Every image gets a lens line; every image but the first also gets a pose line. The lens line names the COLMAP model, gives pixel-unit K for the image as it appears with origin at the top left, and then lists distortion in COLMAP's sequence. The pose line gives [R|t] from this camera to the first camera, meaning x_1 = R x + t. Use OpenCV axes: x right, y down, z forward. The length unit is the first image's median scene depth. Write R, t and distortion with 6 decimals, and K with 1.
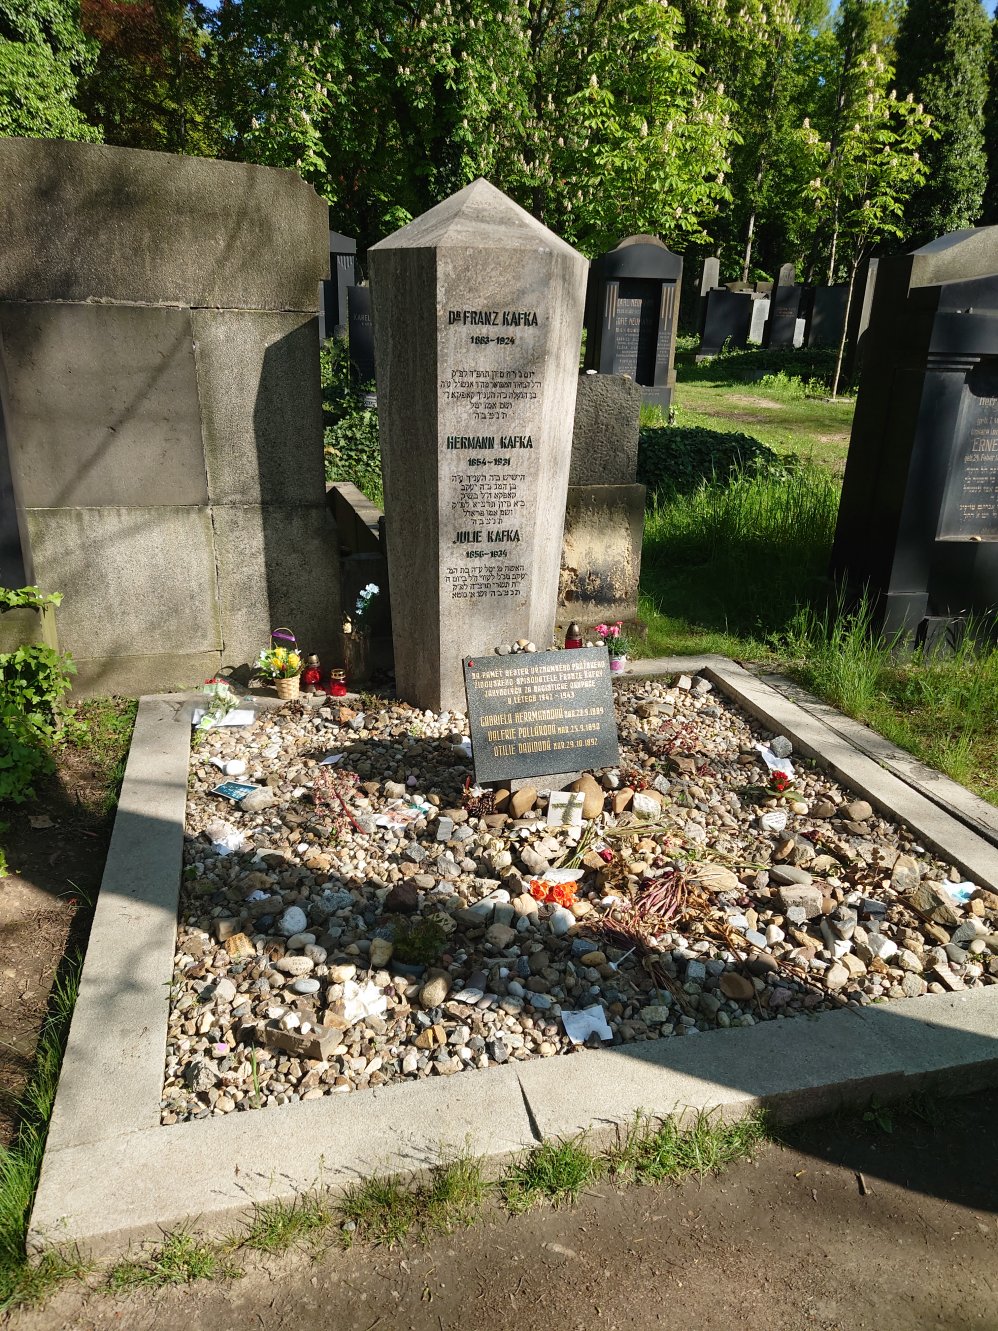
lens RADIAL K [[940.7, 0, 492.4], [0, 940.7, 691.5], [0, 0, 1]] dist [0.077993, -0.076042]
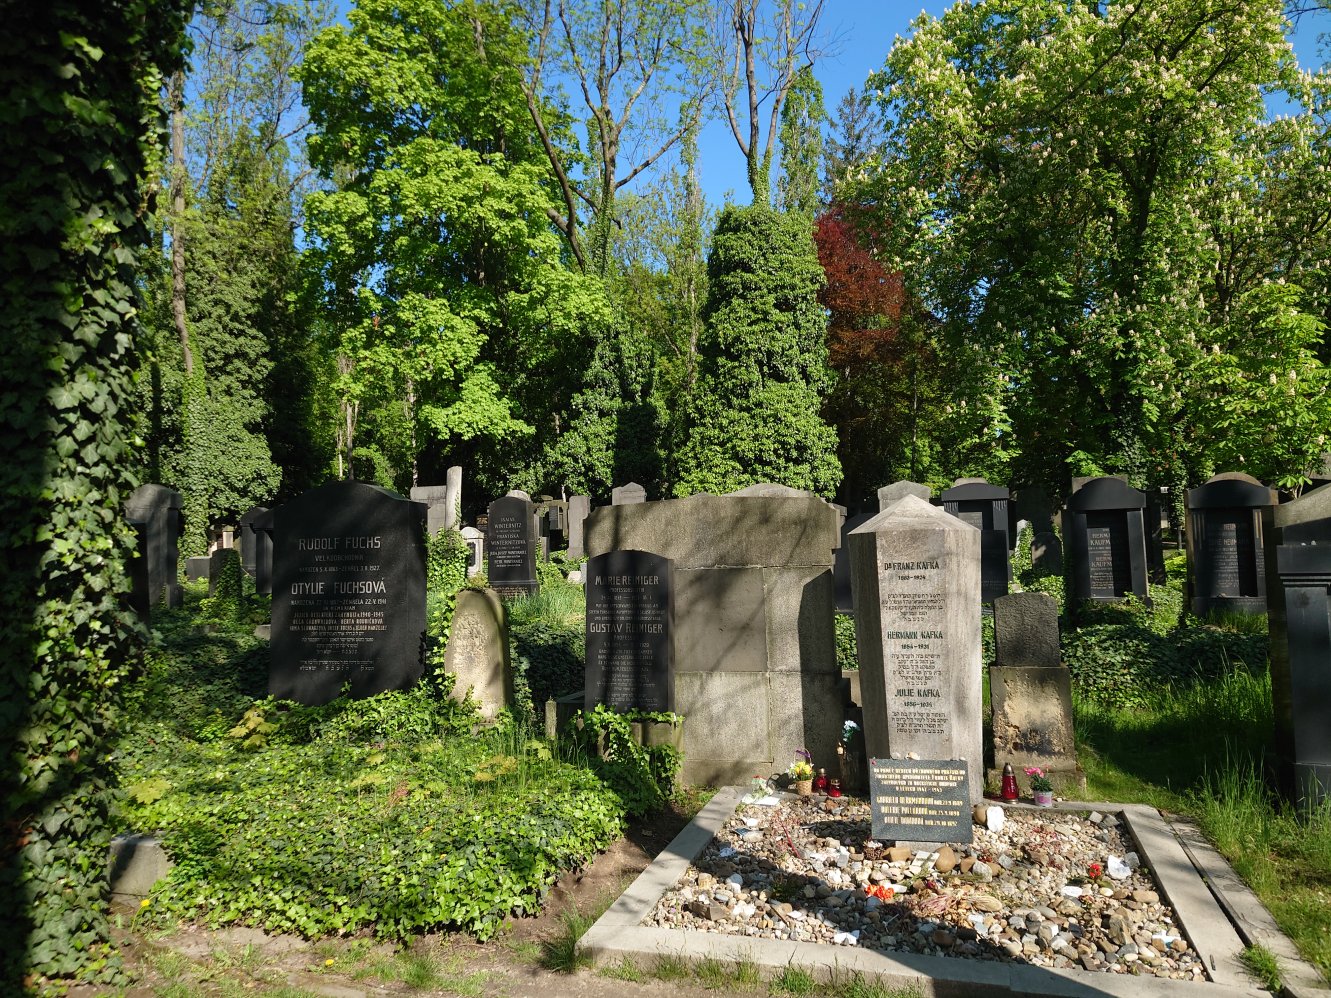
lens RADIAL K [[940.7, 0, 690.3], [0, 940.7, 498.4], [0, 0, 1]] dist [0.077993, -0.076042]
pose [[0.852565, -0.079385, -0.516557, 0.546878], [-0.137951, 0.919158, -0.368941, 0.185307], [0.504086, 0.385806, 0.772691, -0.580278]]
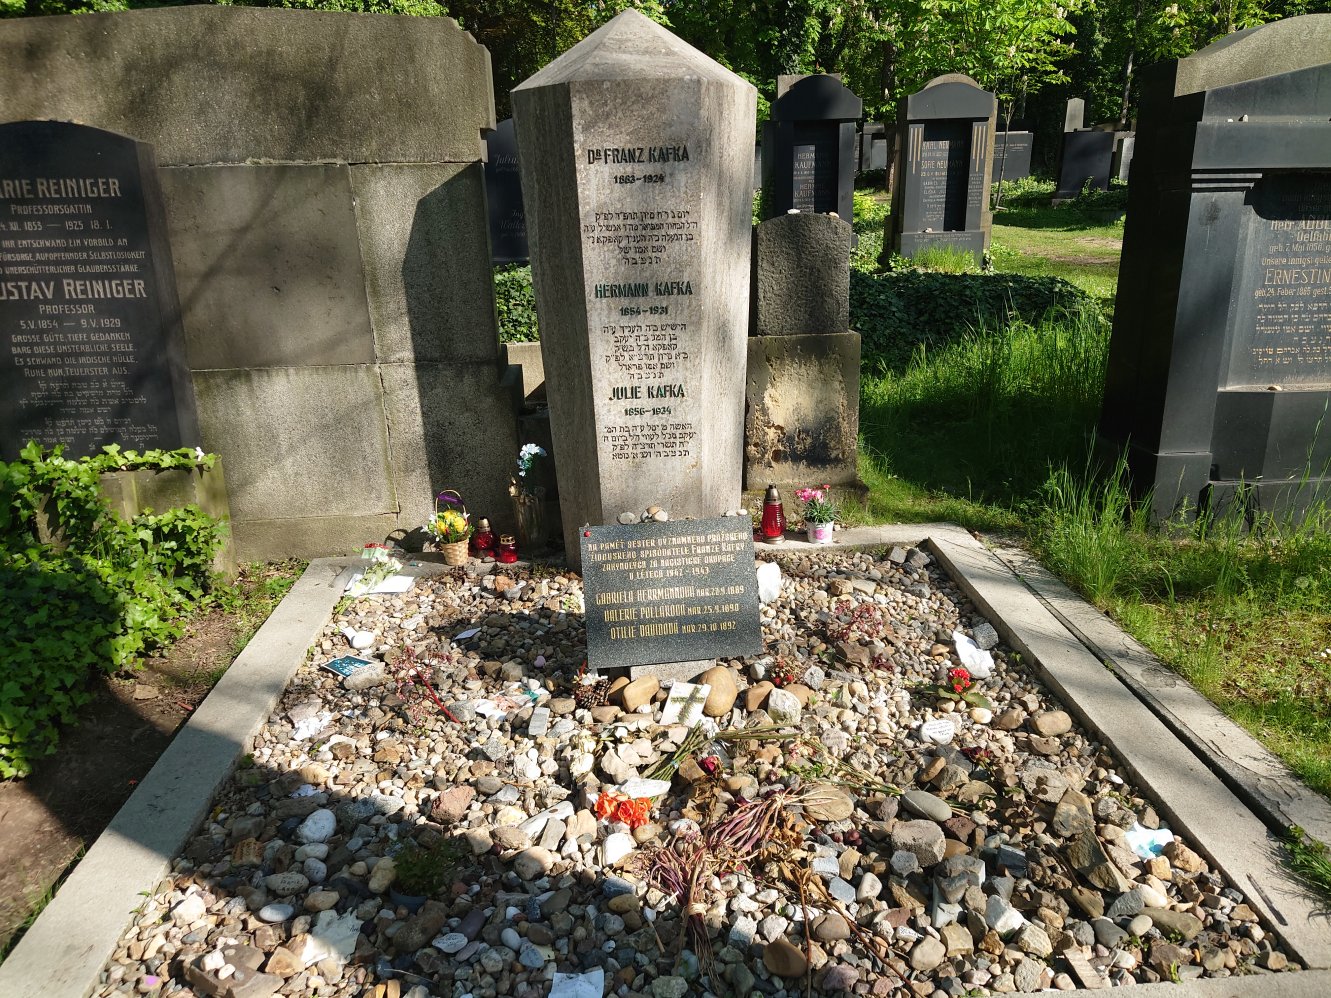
lens RADIAL K [[936.0, 0, 684.4], [0, 936.0, 500.1], [0, 0, 1]] dist [0.081188, -0.087818]
pose [[0.982592, 0.009359, -0.185543, 0.210135], [-0.018484, 0.998700, -0.047513, -0.018797], [0.184857, 0.050116, 0.981487, 0.129825]]
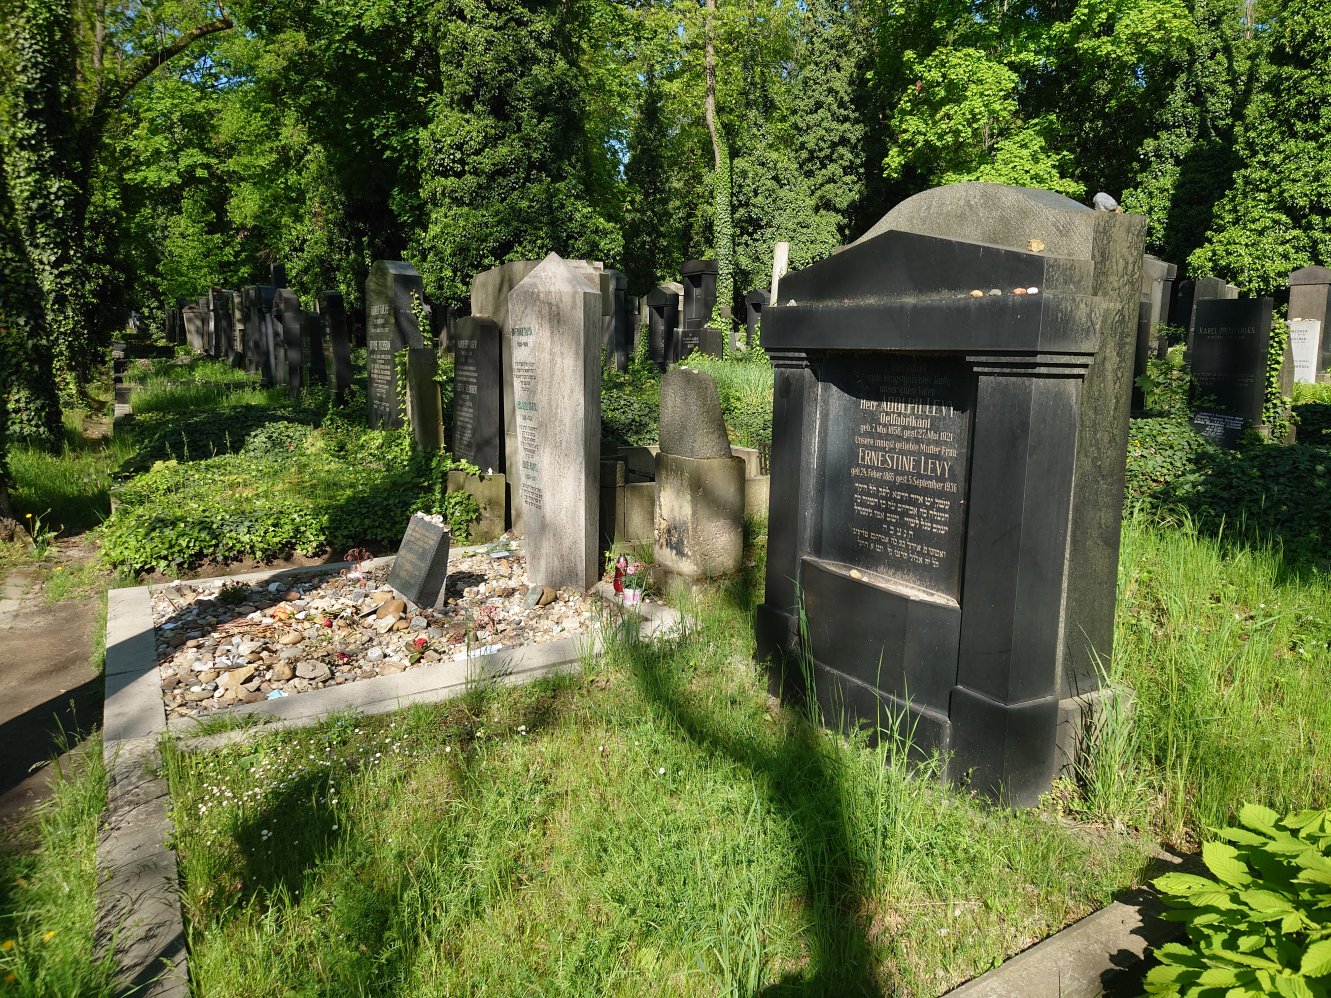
lens RADIAL K [[936.0, 0, 684.4], [0, 936.0, 500.1], [0, 0, 1]] dist [0.081188, -0.087818]
pose [[0.257605, 0.127298, -0.957828, 1.612585], [-0.335589, 0.941363, 0.034854, -0.262860], [0.906101, 0.312458, 0.285220, 0.853670]]
